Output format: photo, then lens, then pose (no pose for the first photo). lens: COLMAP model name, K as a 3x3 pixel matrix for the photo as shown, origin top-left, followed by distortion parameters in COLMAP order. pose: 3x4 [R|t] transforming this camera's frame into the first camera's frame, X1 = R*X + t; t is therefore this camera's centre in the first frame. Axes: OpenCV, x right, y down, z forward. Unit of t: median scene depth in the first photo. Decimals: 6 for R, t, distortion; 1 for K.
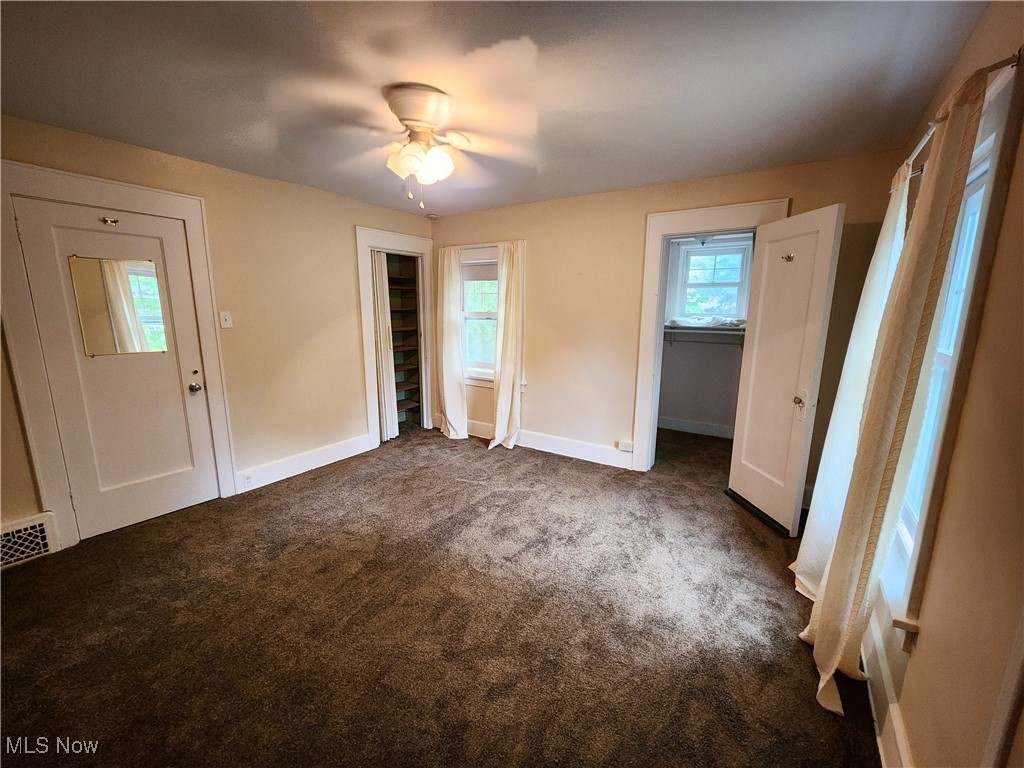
lens RADIAL K [[426.1, 0, 515.5], [0, 426.1, 387.7], [0, 0, 1]] dist [-0.000492, 0.000396]
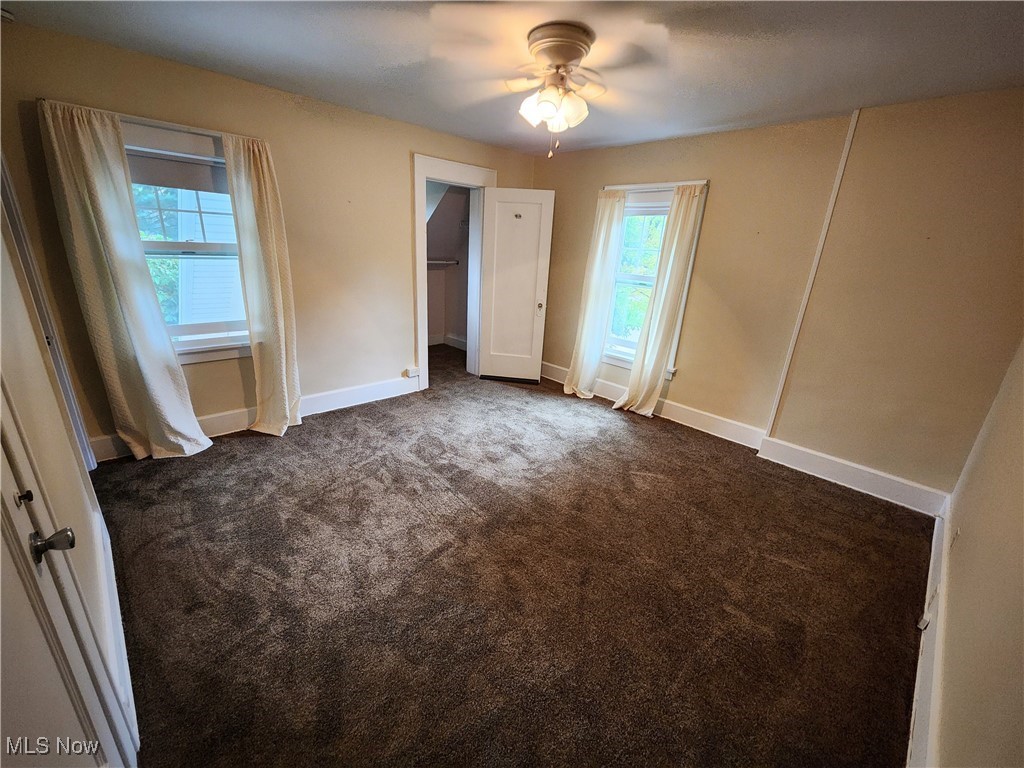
lens RADIAL K [[426.1, 0, 515.5], [0, 426.1, 387.7], [0, 0, 1]] dist [-0.000492, 0.000396]
pose [[0.215279, -0.316260, 0.923923, -0.770967], [0.129303, 0.947008, 0.294034, -0.124146], [-0.967954, 0.056167, 0.244764, 0.505144]]
